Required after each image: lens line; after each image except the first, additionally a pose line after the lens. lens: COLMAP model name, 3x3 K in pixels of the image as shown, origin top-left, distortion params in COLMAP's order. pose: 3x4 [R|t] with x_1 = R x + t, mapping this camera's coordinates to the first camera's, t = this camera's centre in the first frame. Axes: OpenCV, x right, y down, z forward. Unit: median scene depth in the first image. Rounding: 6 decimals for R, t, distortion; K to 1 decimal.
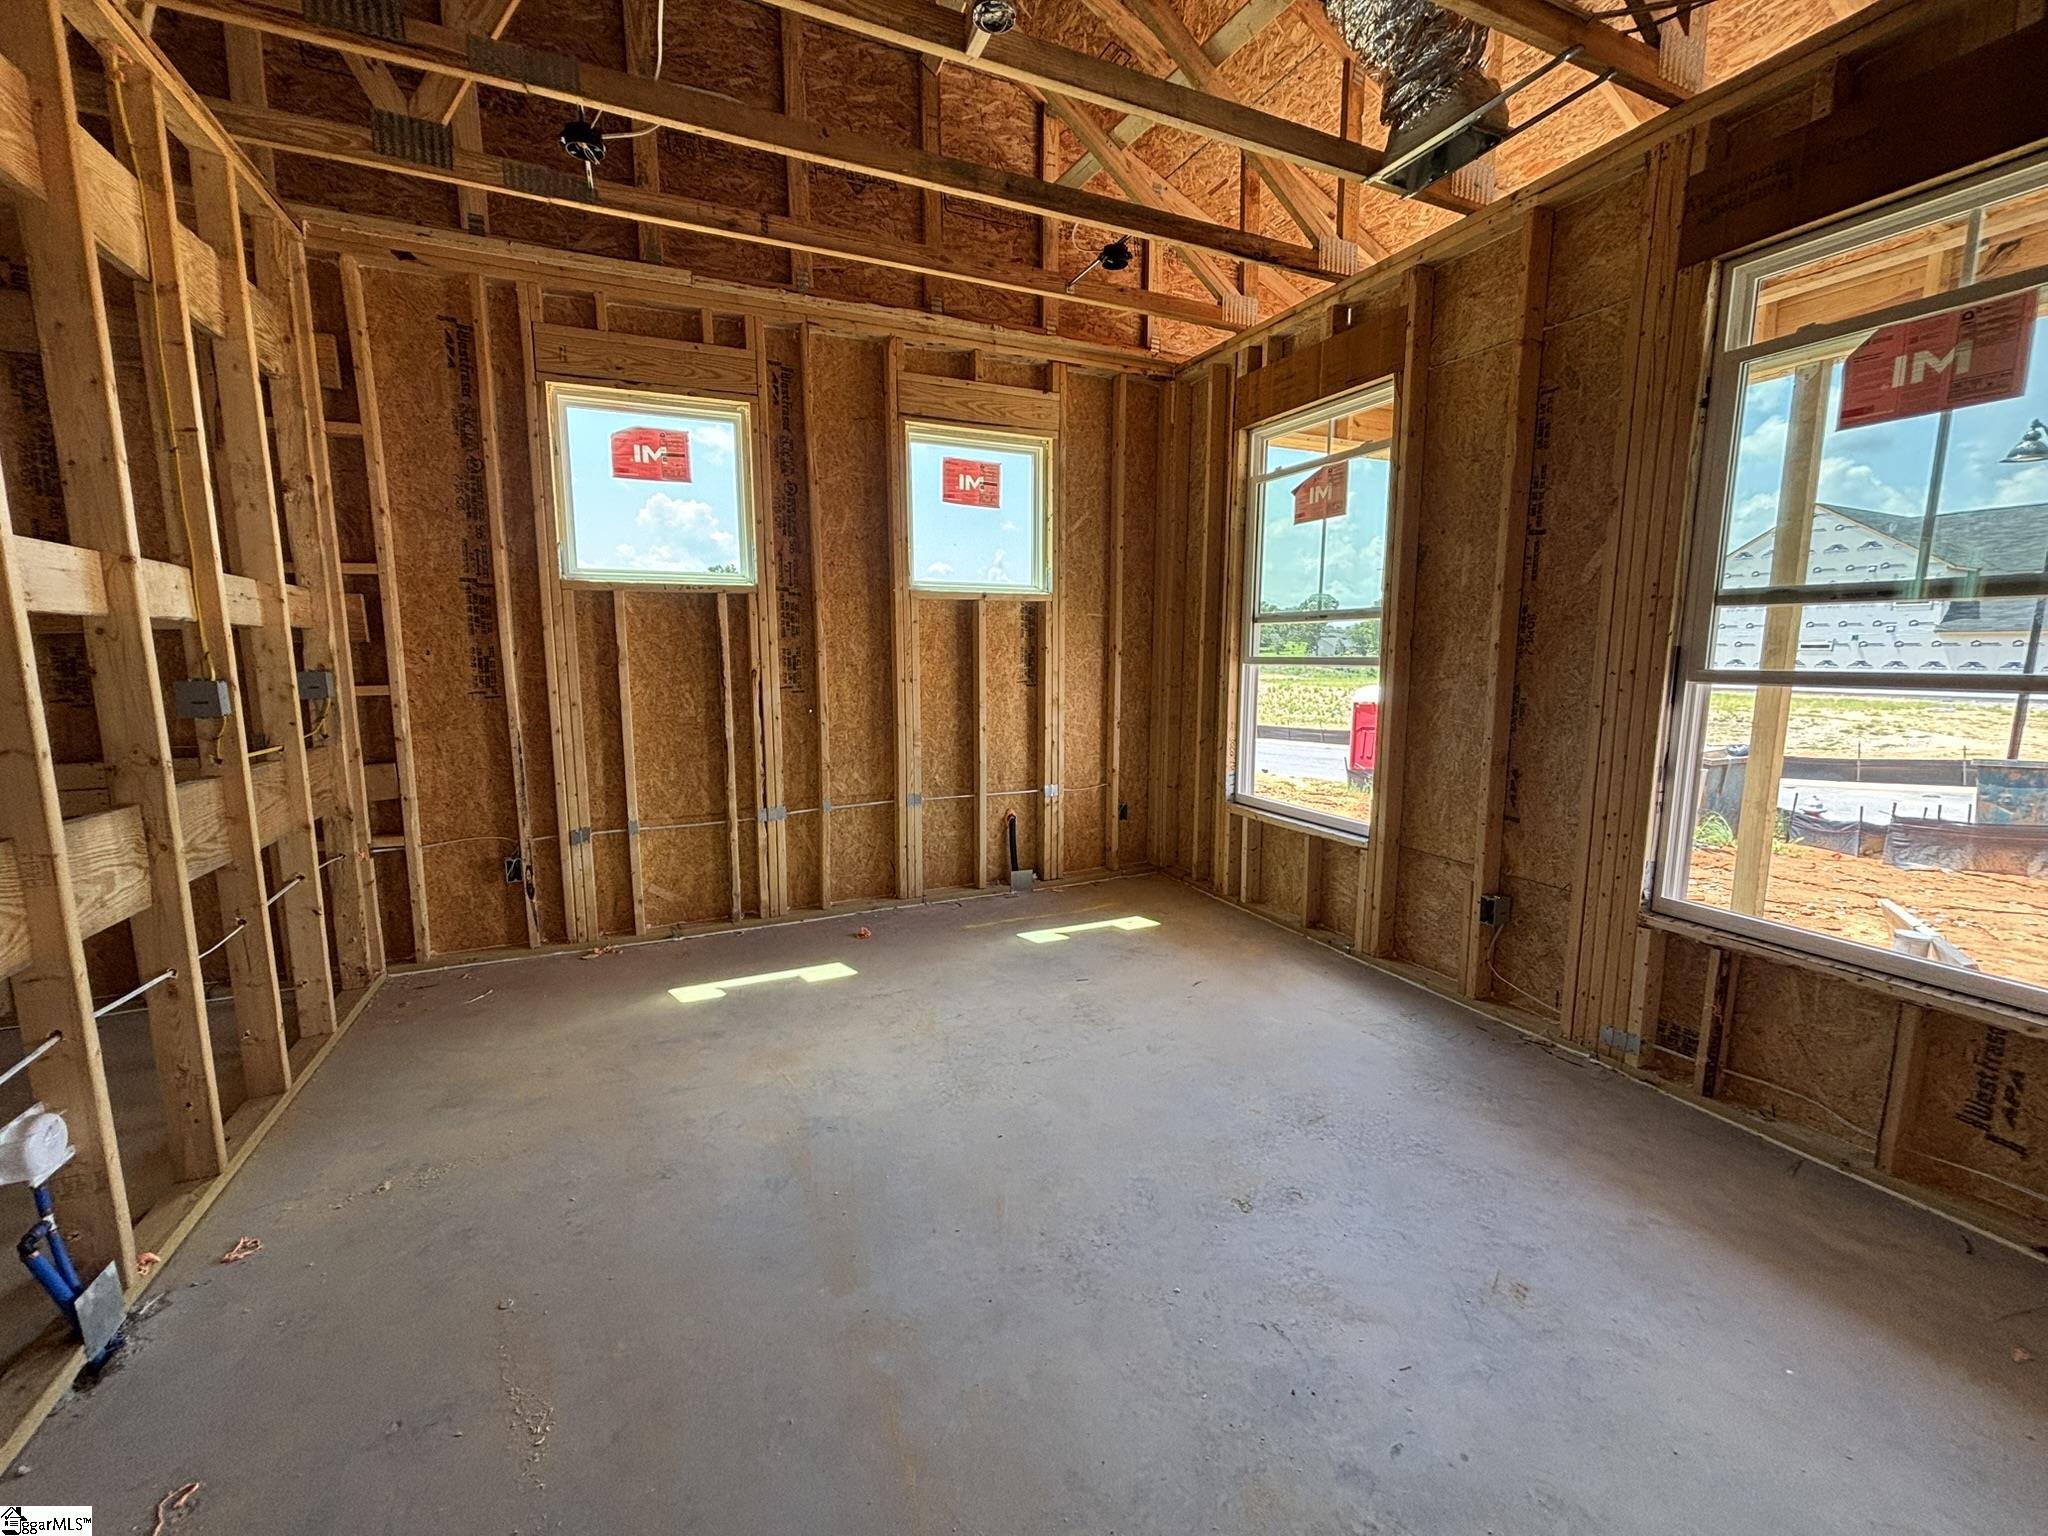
lens RADIAL K [[823.4, 0, 1019.0], [0, 823.4, 763.3], [0, 0, 1]] dist [-0.001380, -0.000725]
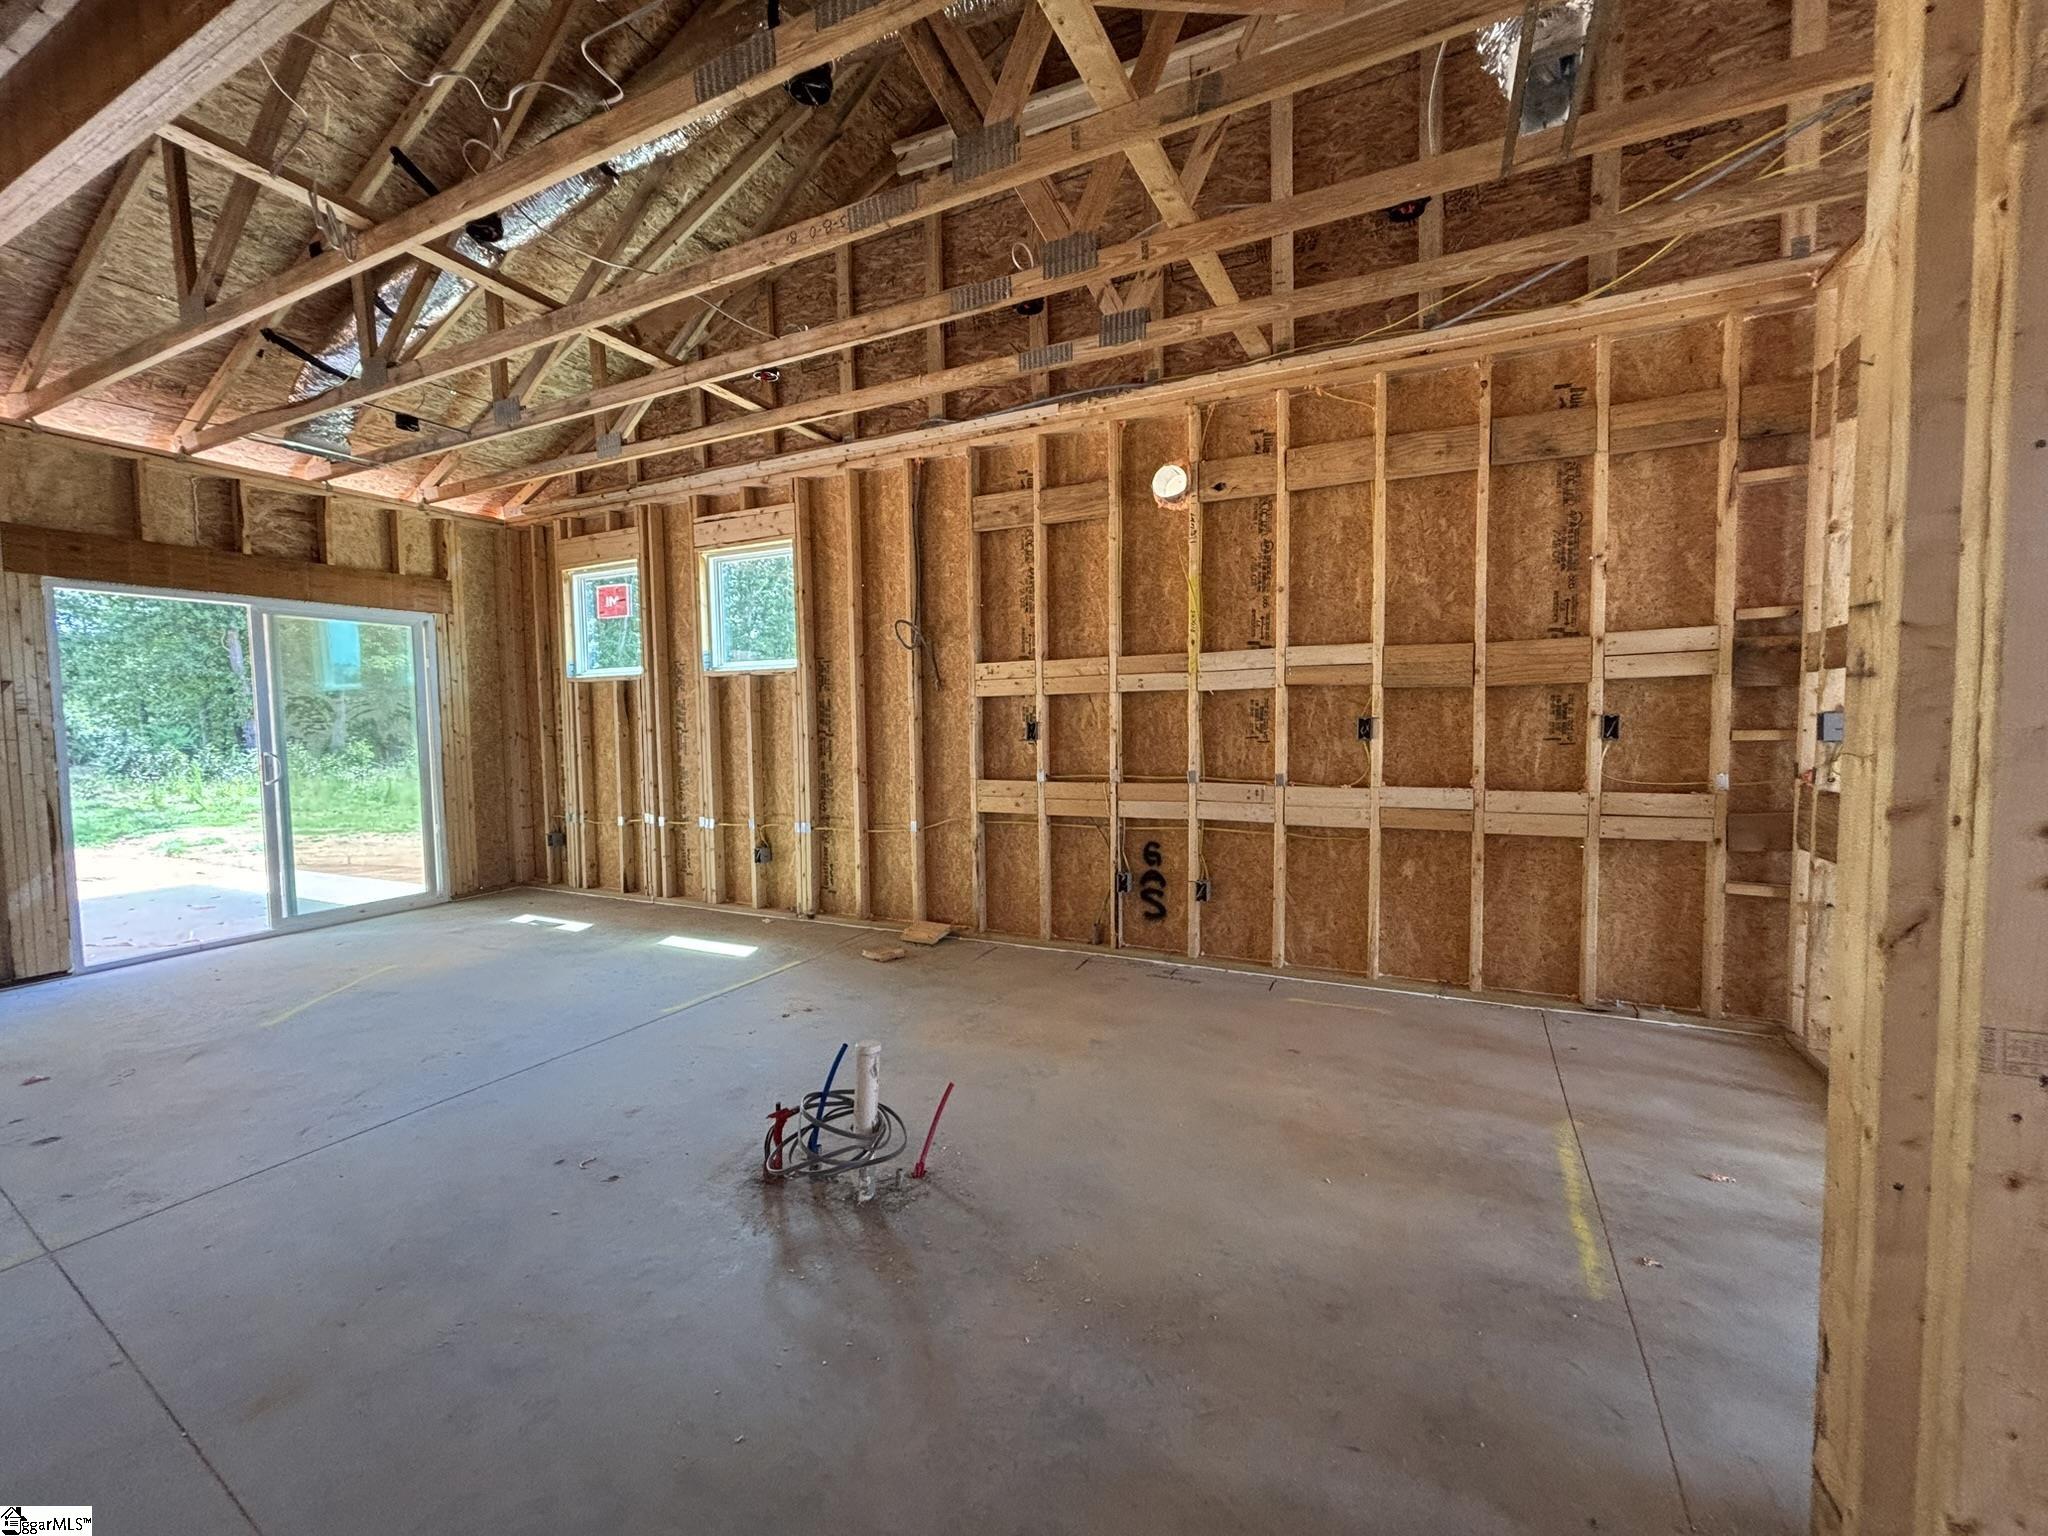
lens RADIAL K [[823.4, 0, 1019.0], [0, 823.4, 763.3], [0, 0, 1]] dist [-0.001380, -0.000725]
pose [[0.643545, 0.037378, -0.764495, 1.246759], [-0.087153, 0.995889, -0.024673, -0.069226], [0.760431, 0.082506, 0.644157, 0.529803]]
